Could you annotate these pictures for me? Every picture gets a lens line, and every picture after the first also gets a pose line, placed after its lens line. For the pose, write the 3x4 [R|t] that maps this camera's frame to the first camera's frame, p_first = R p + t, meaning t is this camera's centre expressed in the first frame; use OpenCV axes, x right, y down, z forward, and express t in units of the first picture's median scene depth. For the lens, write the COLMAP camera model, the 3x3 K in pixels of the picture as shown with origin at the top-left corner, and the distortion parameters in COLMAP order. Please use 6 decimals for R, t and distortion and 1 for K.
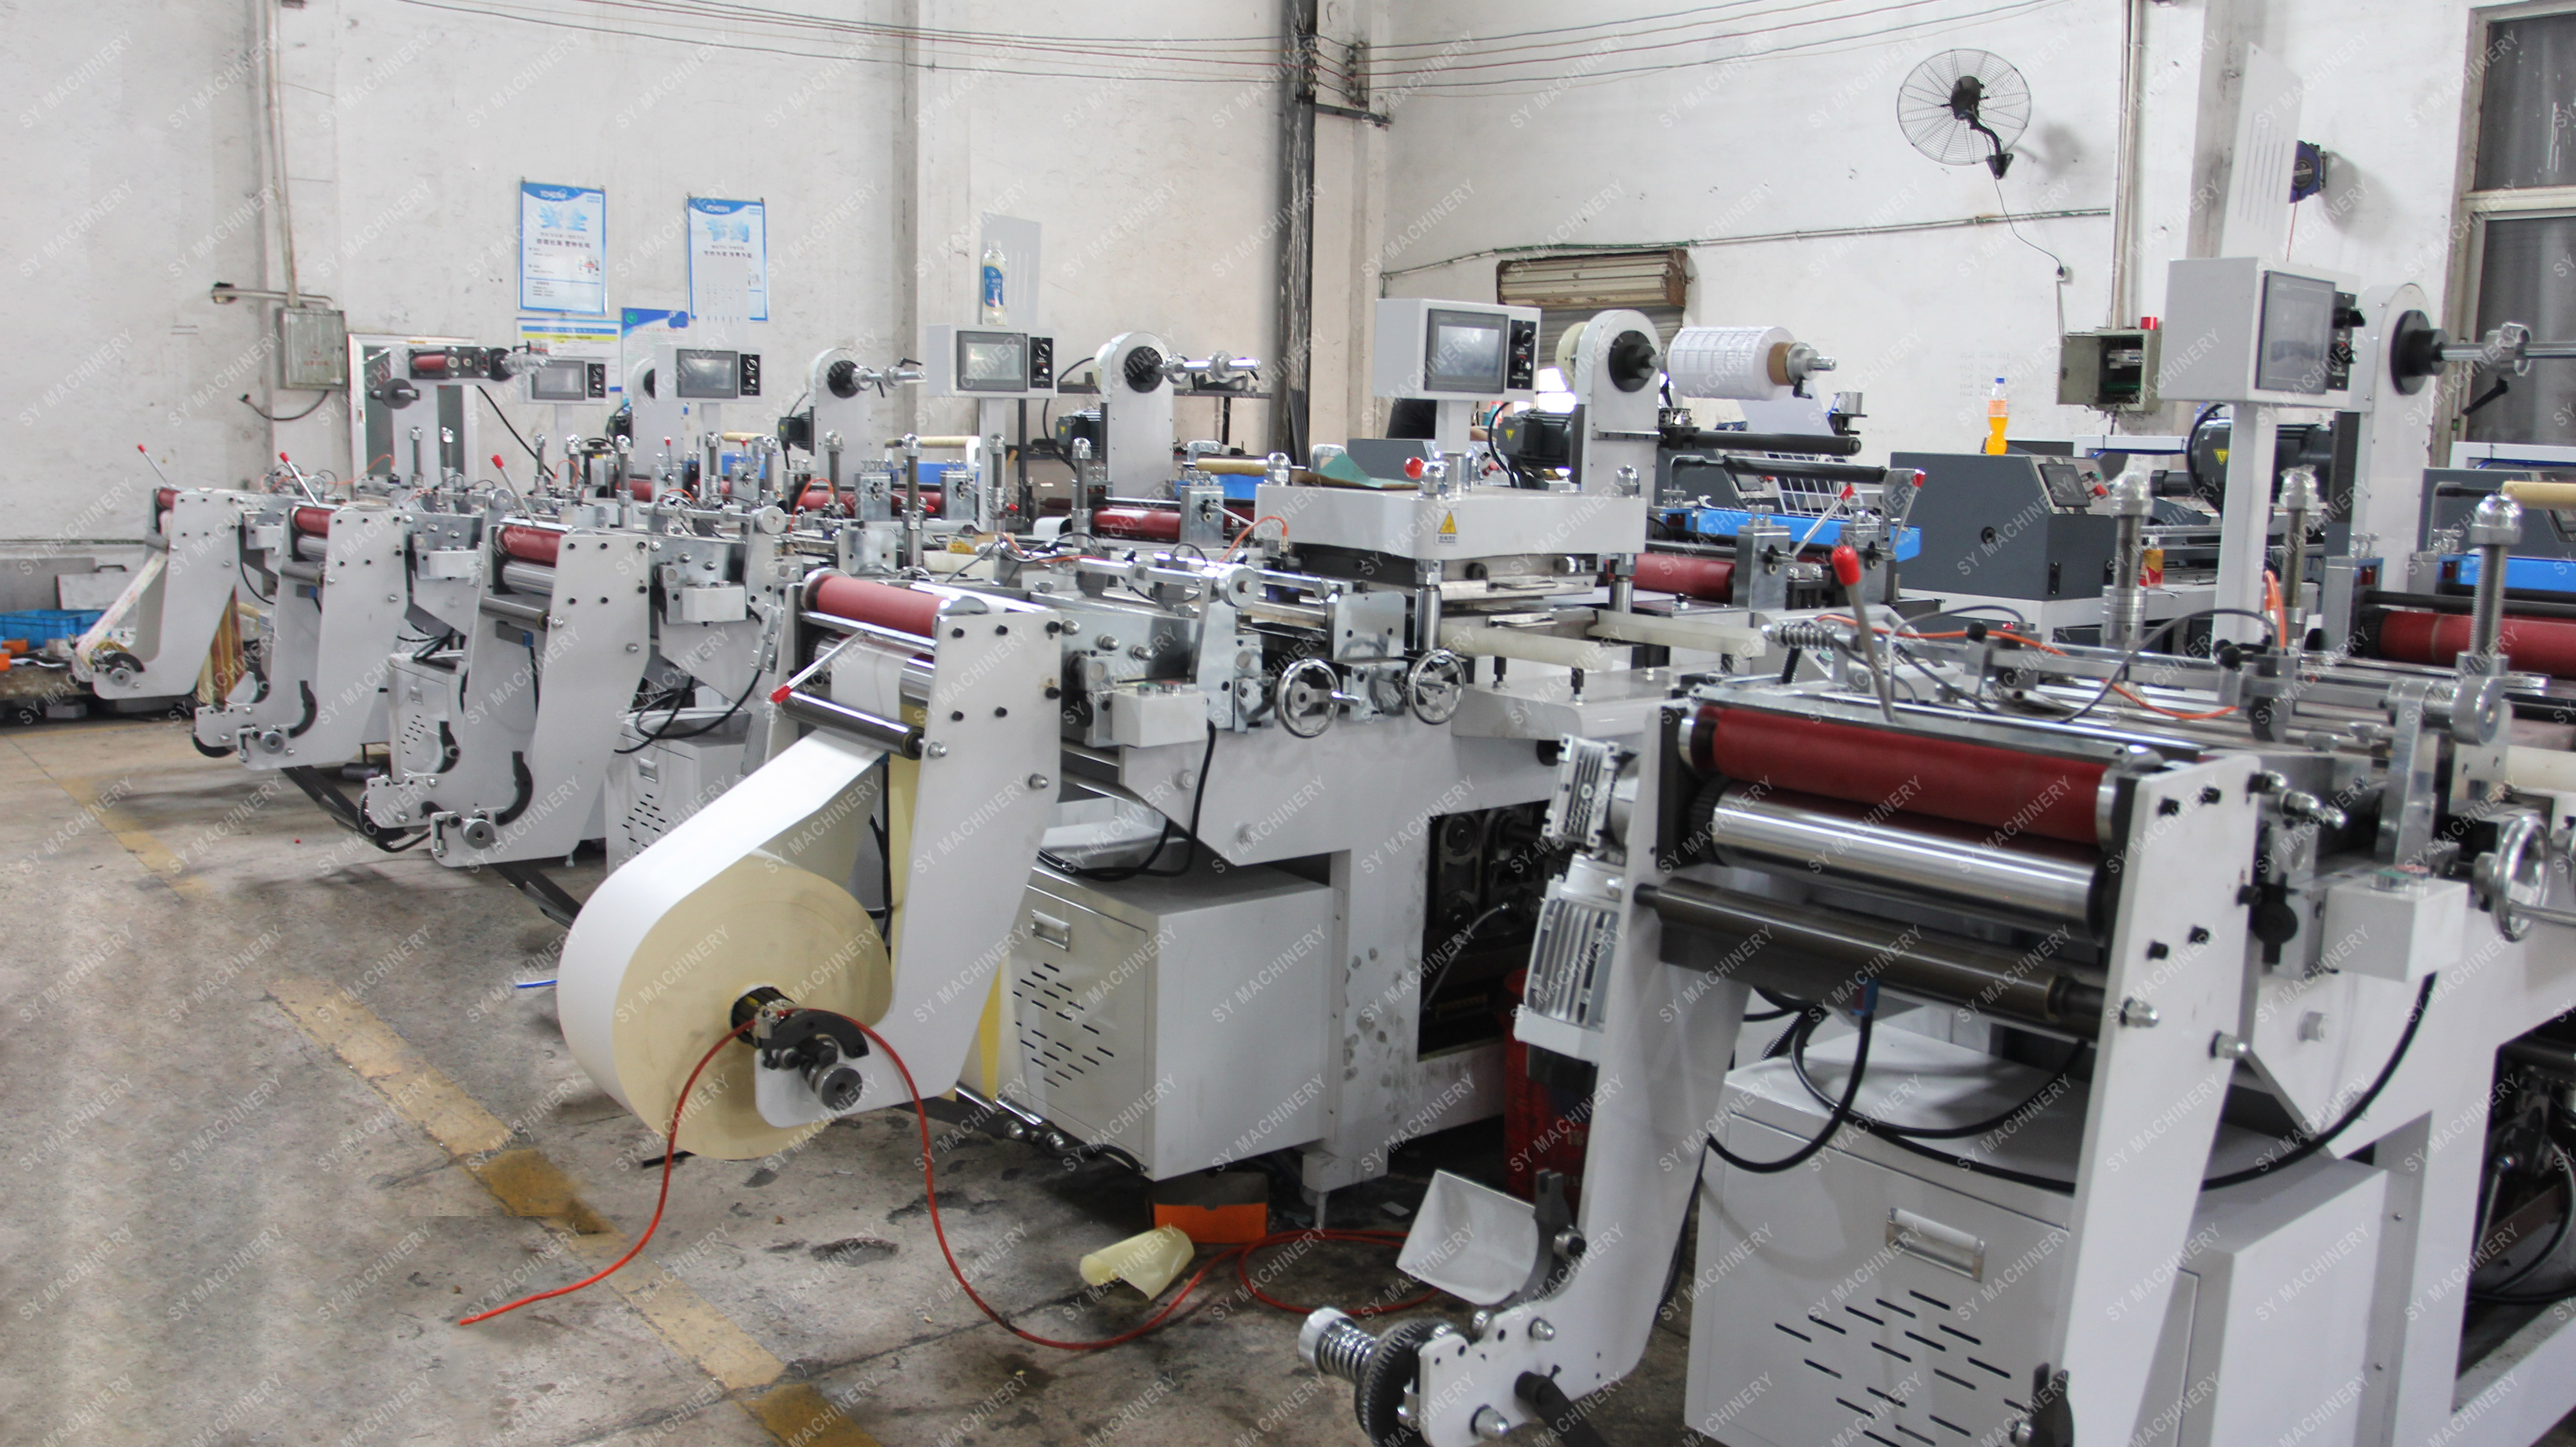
lens RADIAL K [[2077.8, 0, 1289.0], [0, 2077.8, 741.7], [0, 0, 1]] dist [-0.067157, 0.020709]
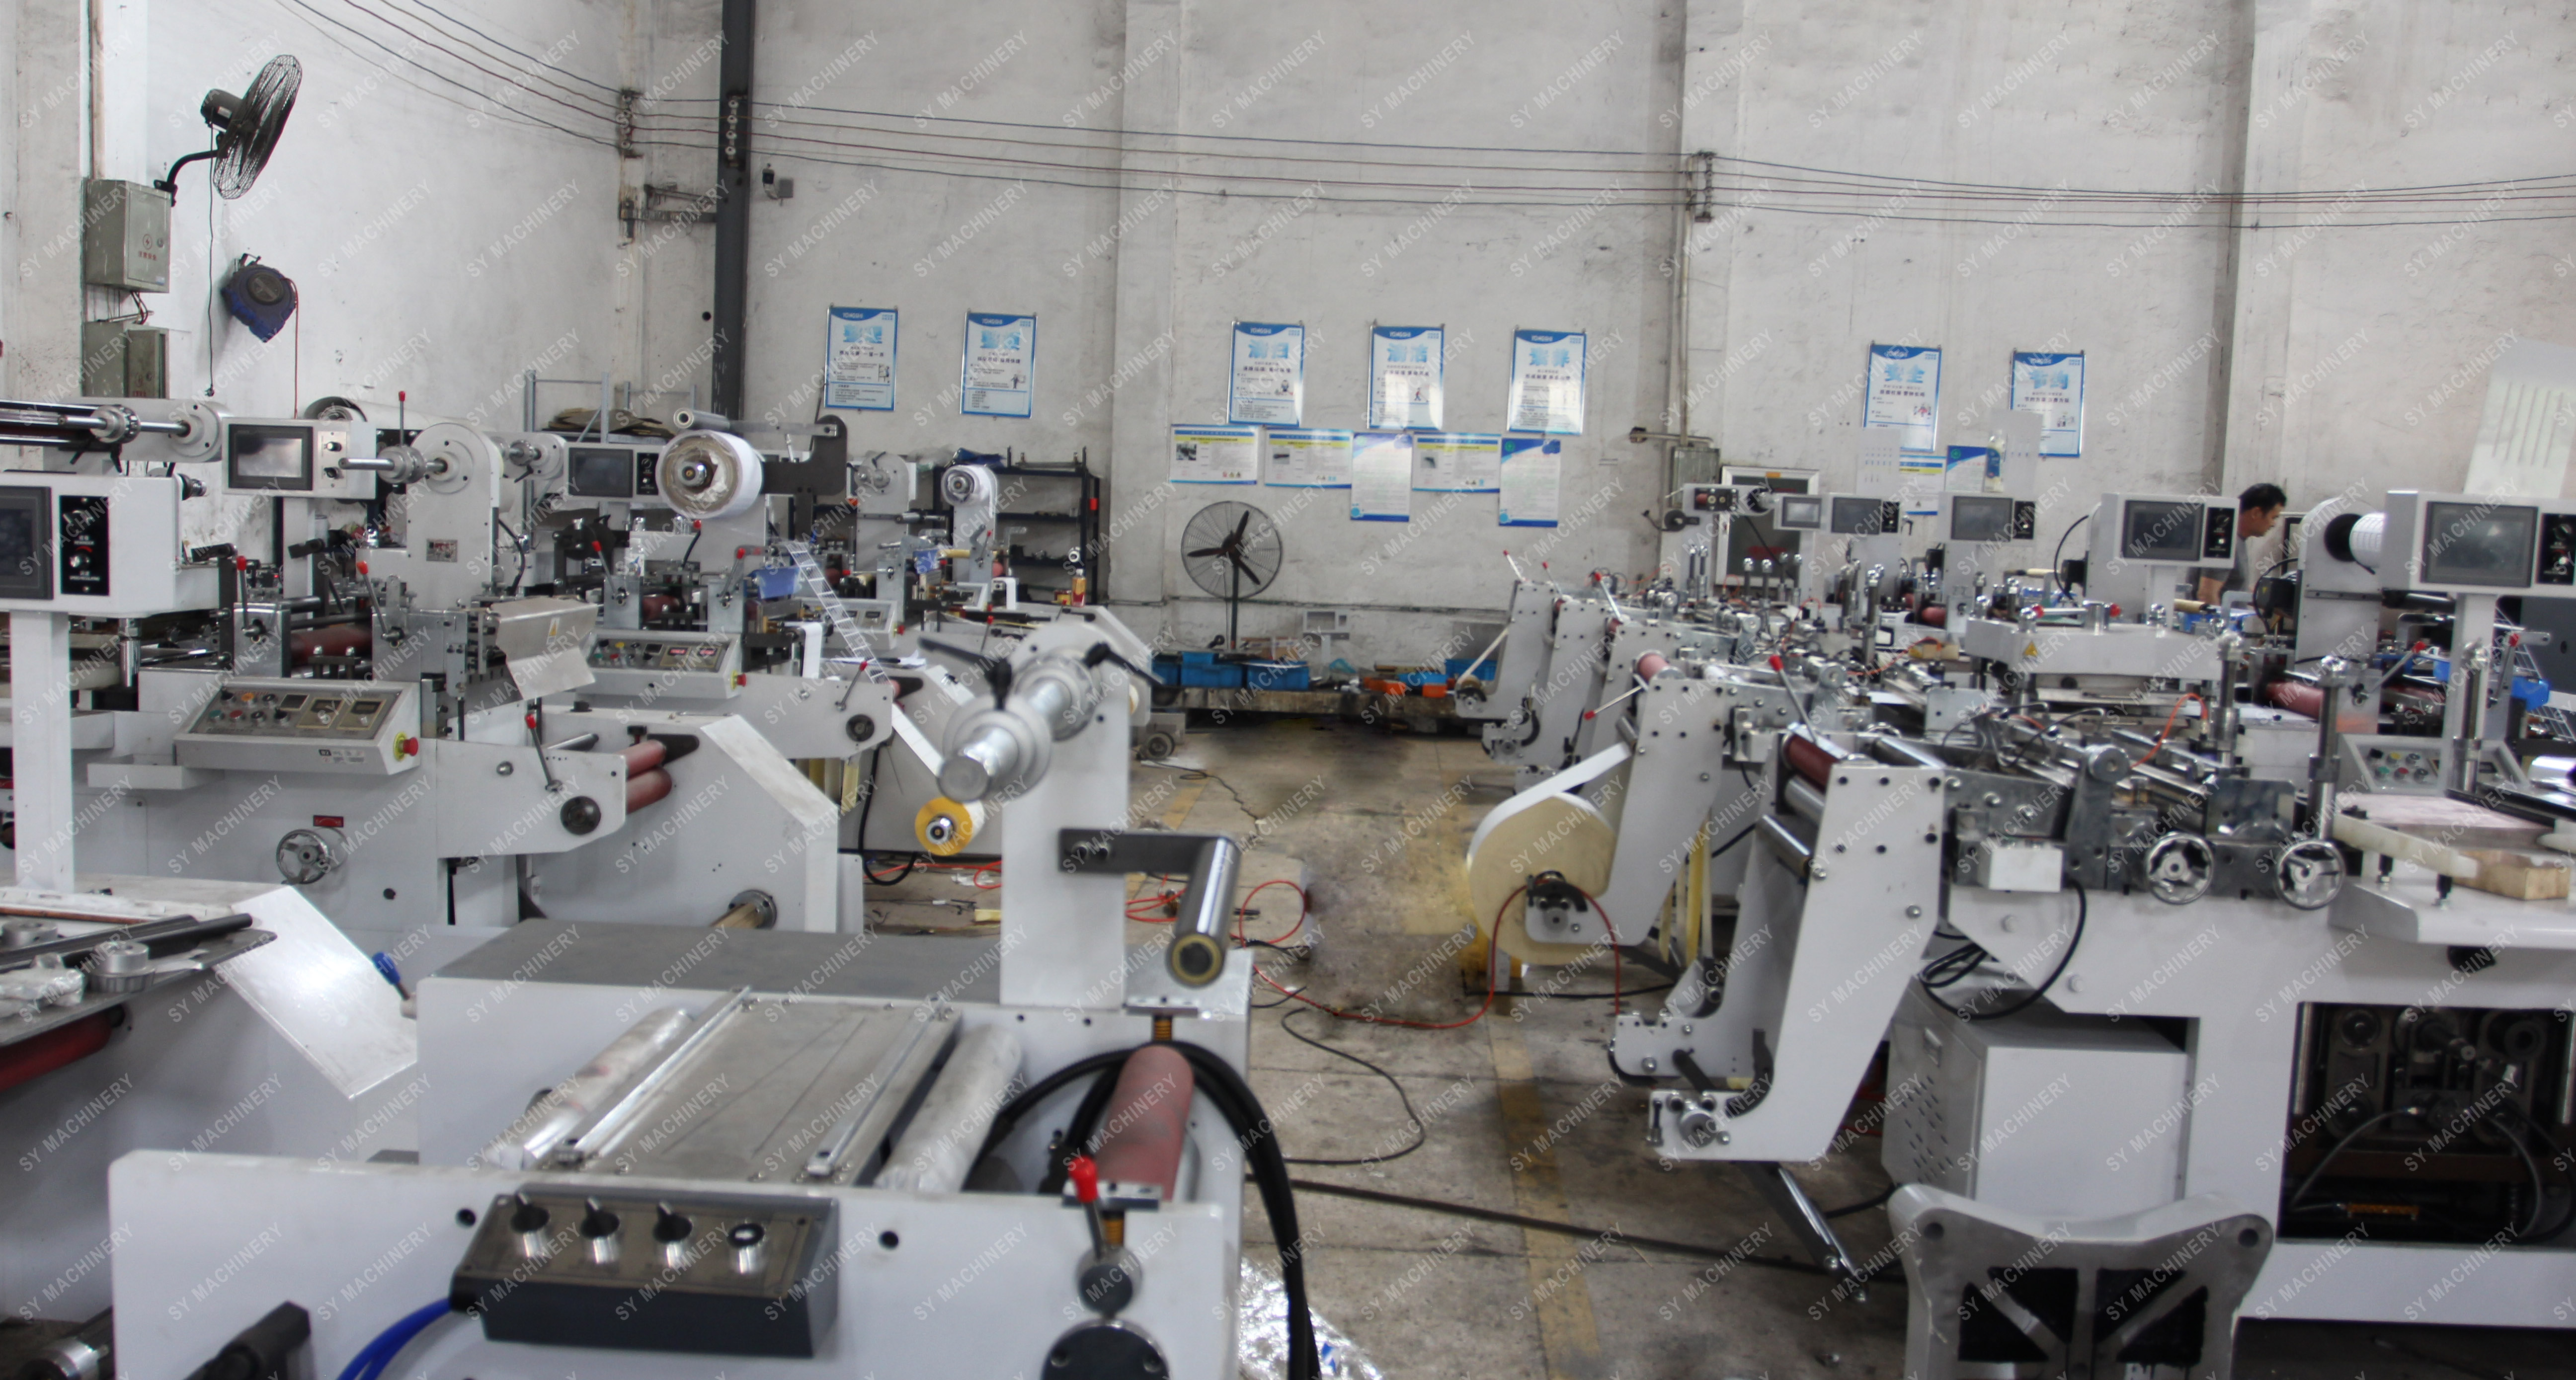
lens RADIAL K [[2106.8, 0, 1296.8], [0, 2106.8, 672.6], [0, 0, 1]] dist [-0.052217, 0.008542]
pose [[0.748314, 0.069112, -0.659734, 0.661121], [-0.122204, 0.991898, -0.034703, 0.029651], [0.651991, 0.106591, 0.750697, -0.479266]]
